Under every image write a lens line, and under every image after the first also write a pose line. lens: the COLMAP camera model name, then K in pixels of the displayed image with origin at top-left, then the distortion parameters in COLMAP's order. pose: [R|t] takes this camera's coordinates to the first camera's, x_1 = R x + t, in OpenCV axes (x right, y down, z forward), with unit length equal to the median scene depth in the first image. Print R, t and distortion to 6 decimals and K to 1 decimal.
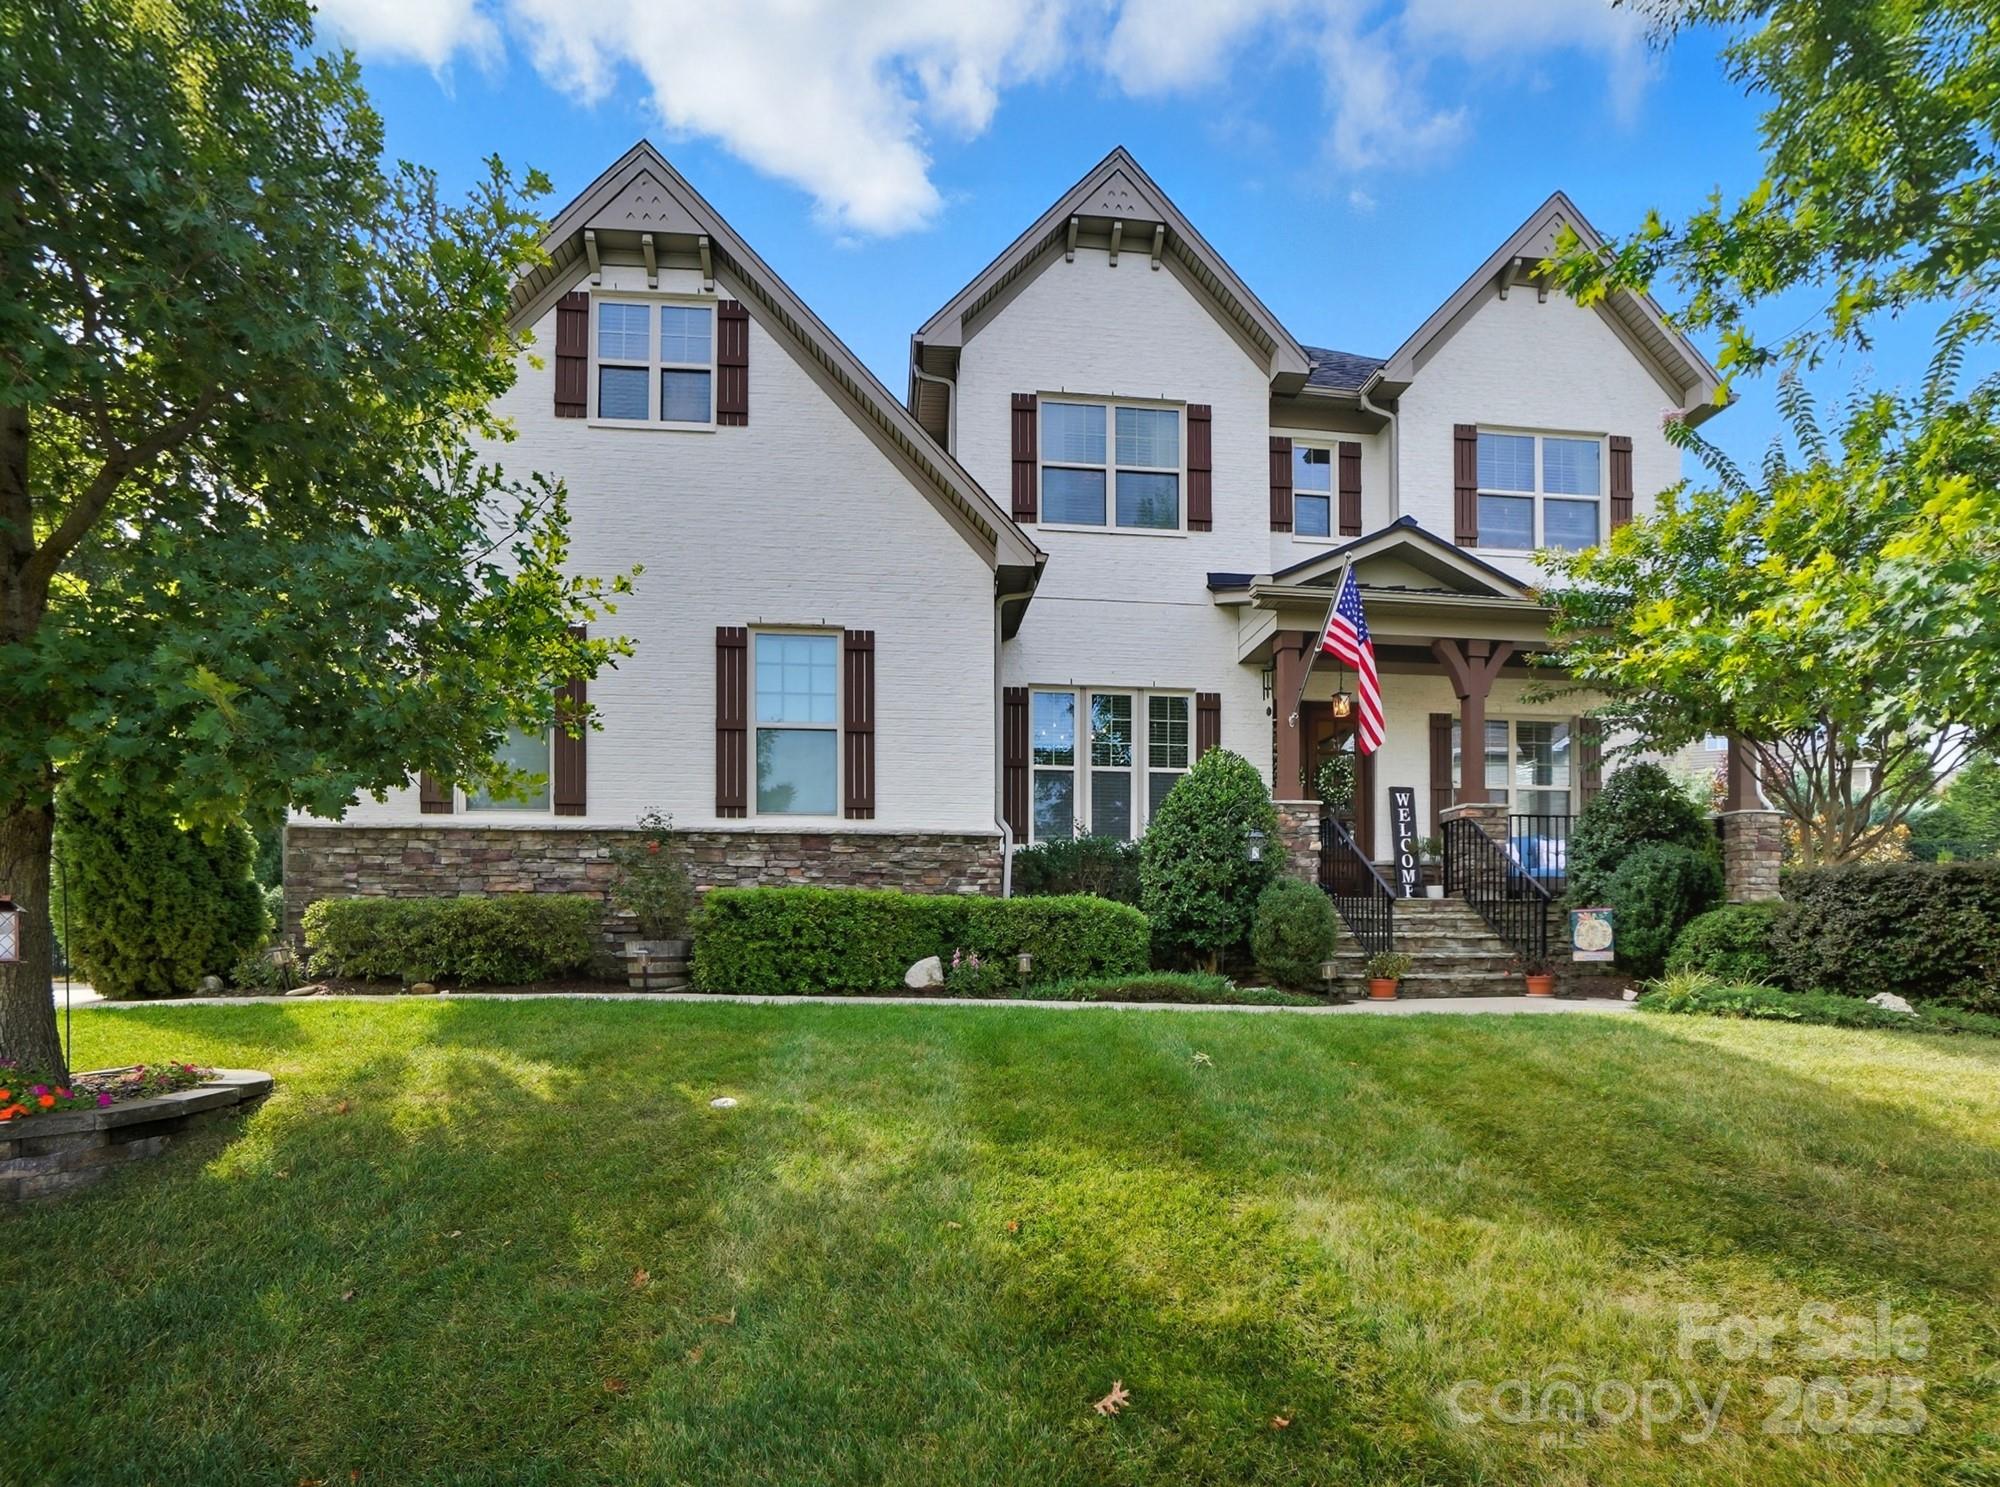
lens RADIAL K [[879.6, 0, 957.7], [0, 879.6, 743.4], [0, 0, 1]] dist [0.001981, 0.000392]
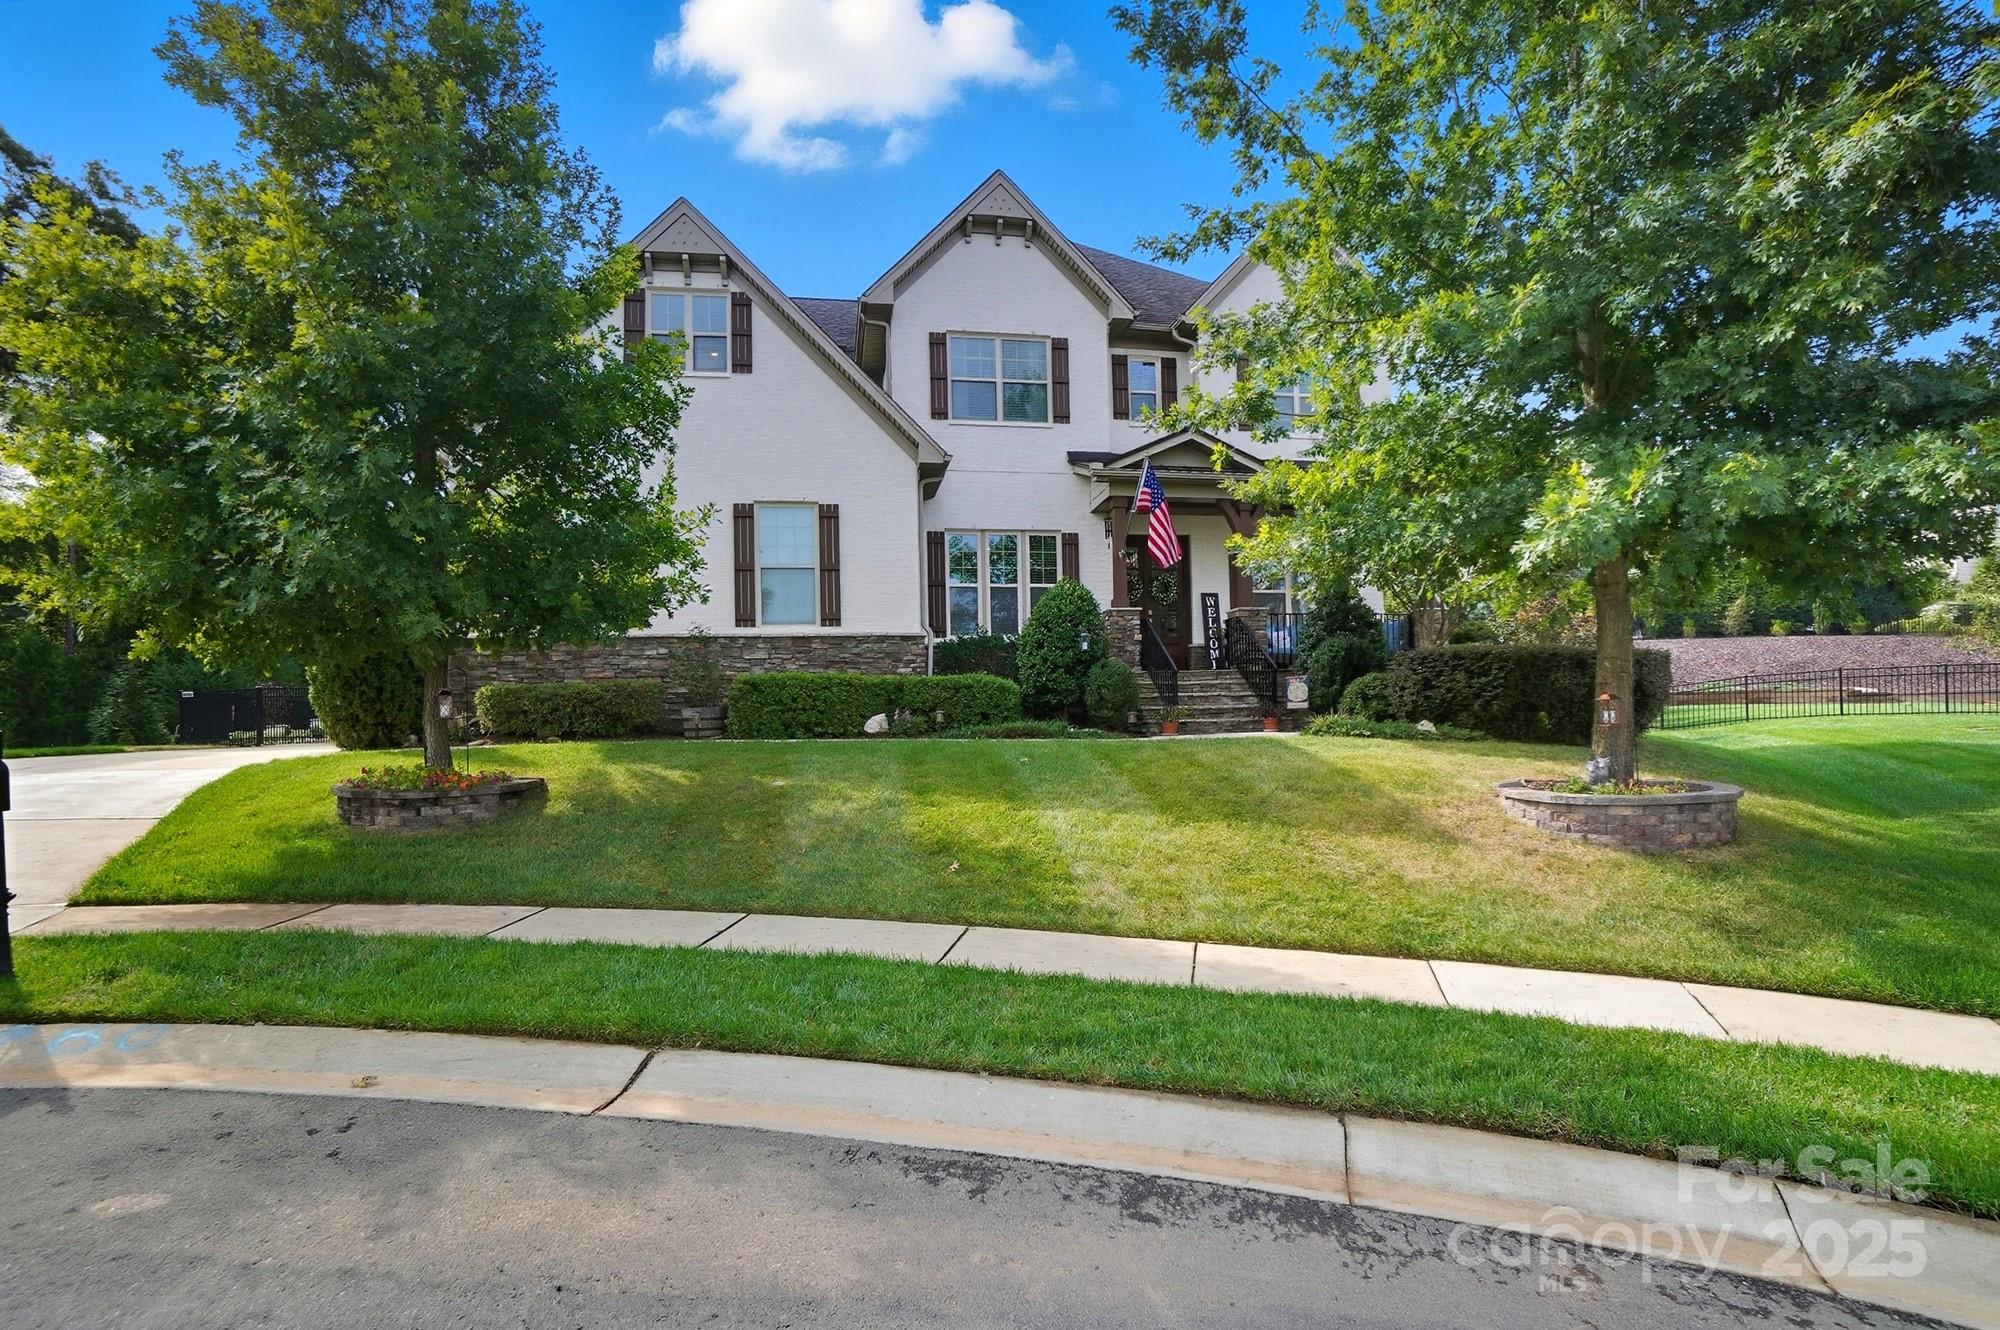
lens RADIAL K [[930.3, 0, 991.3], [0, 930.3, 666.9], [0, 0, 1]] dist [-0.060838, 0.022038]
pose [[0.995566, -0.016746, 0.092558, 0.014198], [0.000295, 0.984577, 0.174953, -0.125680], [-0.094061, -0.174150, 0.980216, -0.607724]]
